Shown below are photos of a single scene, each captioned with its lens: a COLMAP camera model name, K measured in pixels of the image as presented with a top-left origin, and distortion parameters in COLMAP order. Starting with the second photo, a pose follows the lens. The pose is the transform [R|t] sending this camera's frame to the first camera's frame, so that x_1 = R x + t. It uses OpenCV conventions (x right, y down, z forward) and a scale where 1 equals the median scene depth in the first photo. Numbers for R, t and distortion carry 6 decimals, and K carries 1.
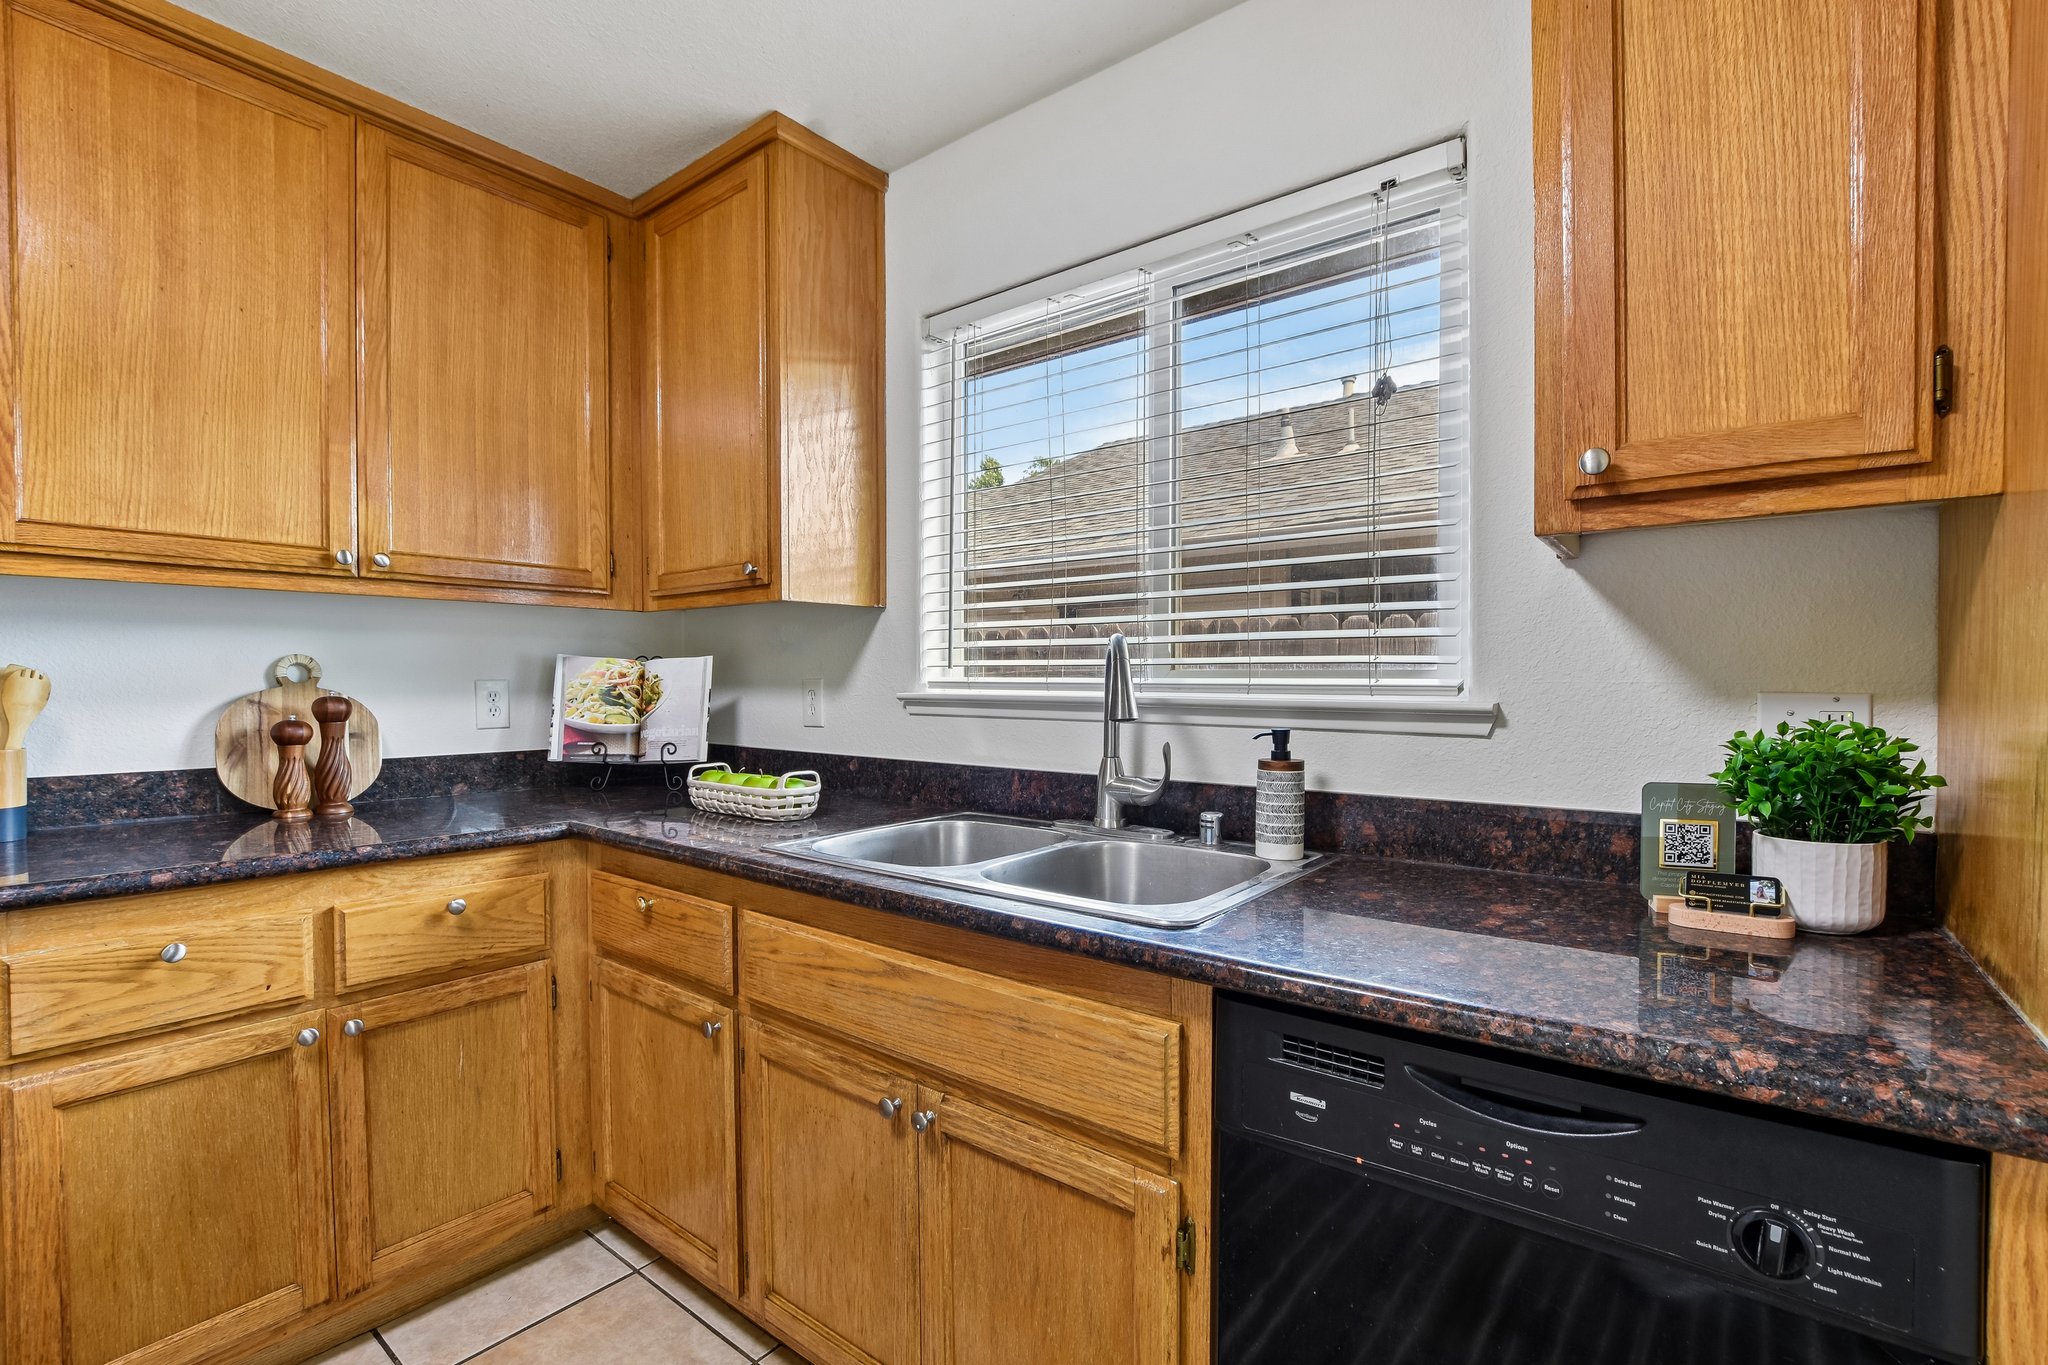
lens RADIAL K [[907.8, 0, 1023.6], [0, 907.8, 690.2], [0, 0, 1]] dist [-0.025337, 0.003726]
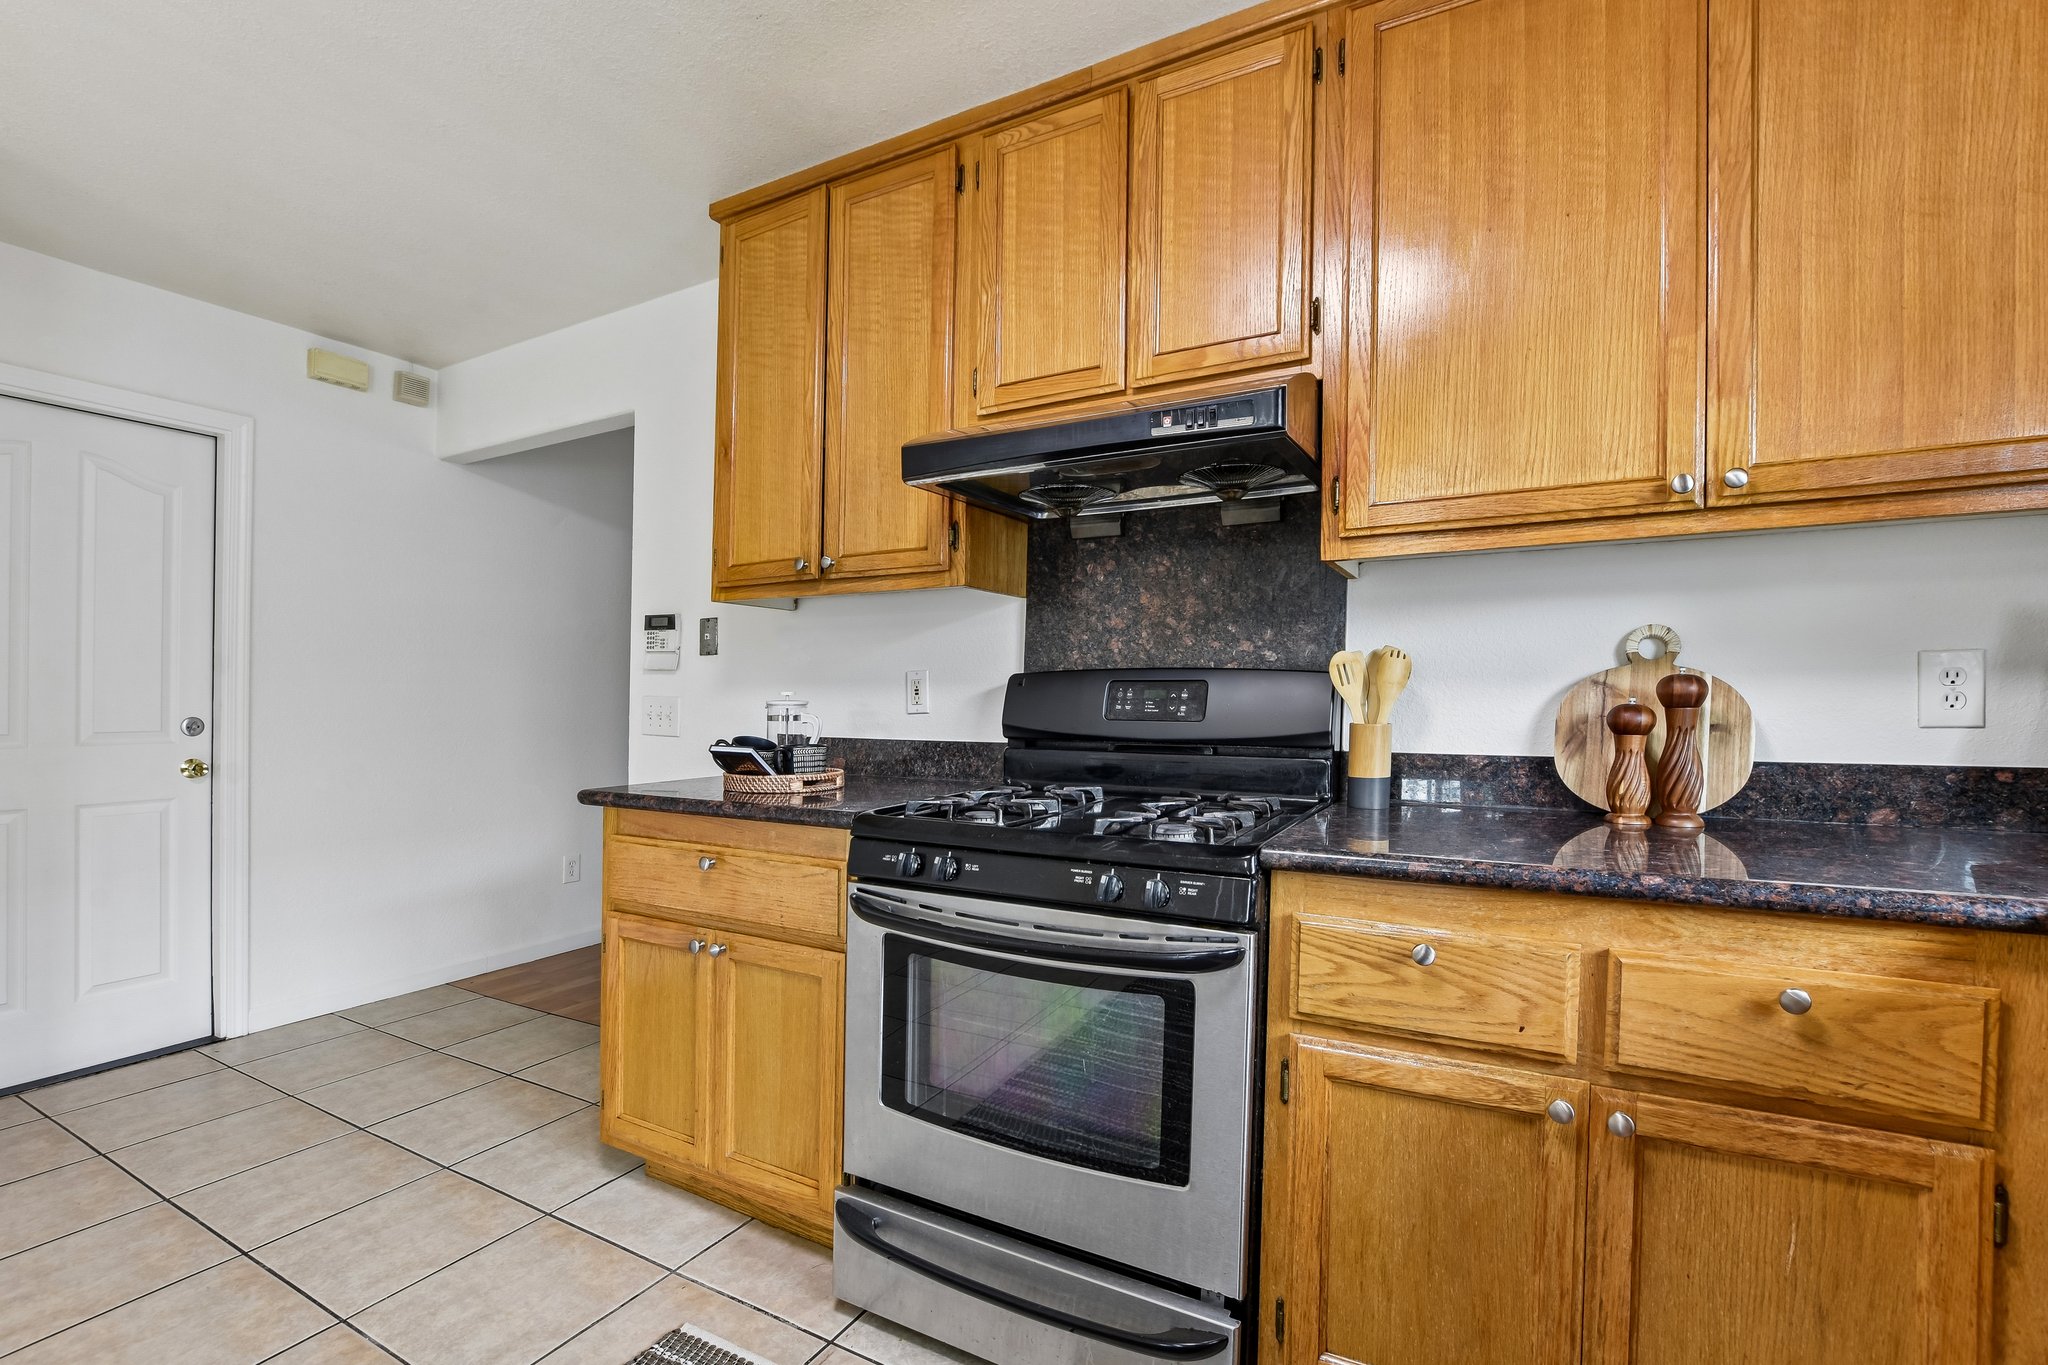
lens RADIAL K [[907.8, 0, 1055.3], [0, 907.8, 722.9], [0, 0, 1]] dist [-0.025337, 0.003726]
pose [[0.158123, 0.023517, -0.987139, -0.105816], [-0.004315, 0.999723, 0.023126, 0.036269], [0.987410, 0.000603, 0.158181, 0.380757]]
